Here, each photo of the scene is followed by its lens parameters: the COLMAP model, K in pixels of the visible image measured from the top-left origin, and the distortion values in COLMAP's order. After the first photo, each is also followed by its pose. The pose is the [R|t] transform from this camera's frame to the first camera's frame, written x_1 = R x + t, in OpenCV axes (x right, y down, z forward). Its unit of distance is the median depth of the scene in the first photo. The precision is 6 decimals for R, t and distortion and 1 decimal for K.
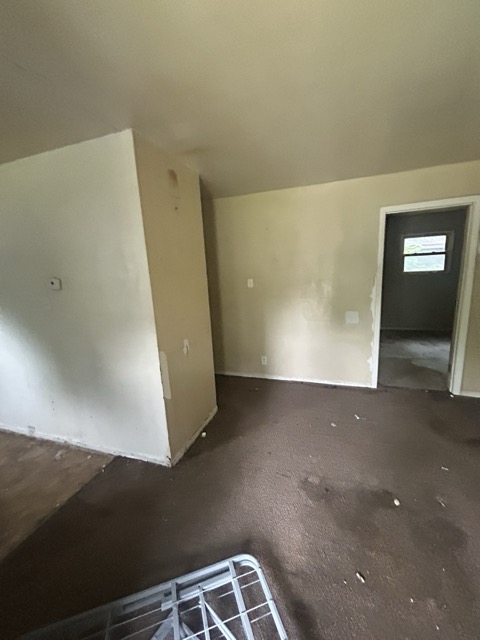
lens RADIAL K [[261.5, 0, 241.5], [0, 261.5, 318.9], [0, 0, 1]] dist [0.000510, 0.000679]
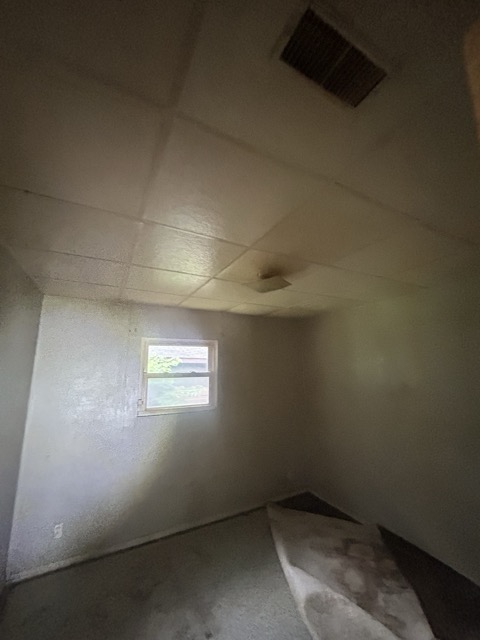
lens RADIAL K [[261.5, 0, 241.5], [0, 261.5, 318.9], [0, 0, 1]] dist [0.000510, 0.000679]
pose [[0.688848, 0.179913, 0.702225, 0.508240], [0.108906, 0.932032, -0.345623, -0.205825], [-0.716678, 0.314558, 0.622435, 0.704477]]
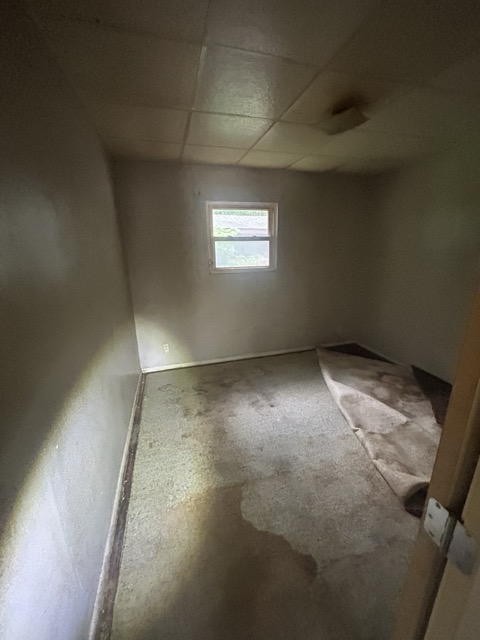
lens RADIAL K [[261.5, 0, 241.5], [0, 261.5, 318.9], [0, 0, 1]] dist [0.000510, 0.000679]
pose [[0.821271, -0.114357, 0.558960, 0.460650], [0.080896, 0.993149, 0.084328, -0.156275], [-0.564774, -0.024039, 0.824896, 0.679156]]
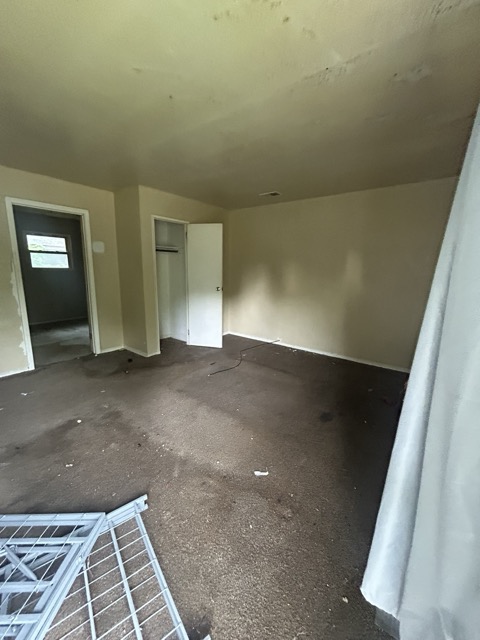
lens RADIAL K [[262.3, 0, 249.0], [0, 262.3, 318.6], [0, 0, 1]] dist [-0.001170, 0.000000]
pose [[0.303868, -0.120680, 0.945040, -0.161802], [0.144253, 0.986337, 0.079570, 0.082738], [-0.941730, 0.112146, 0.317125, -0.146239]]
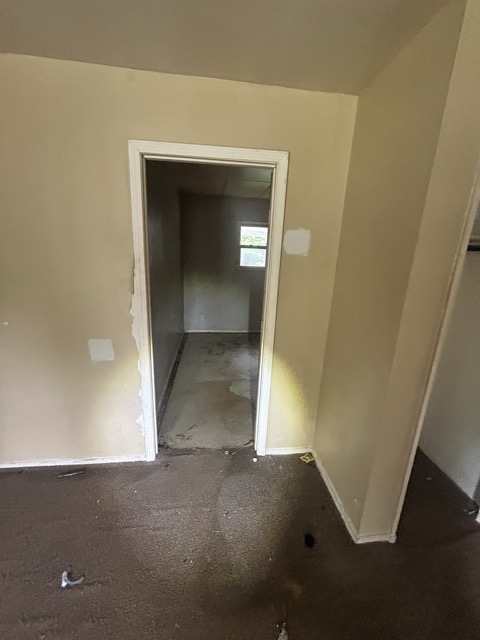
lens RADIAL K [[261.5, 0, 241.5], [0, 261.5, 318.9], [0, 0, 1]] dist [0.000510, 0.000679]
pose [[0.902275, -0.018991, 0.430742, 0.355776], [-0.007465, 0.998192, 0.059647, -0.081429], [-0.431096, -0.057033, 0.900502, 0.308673]]
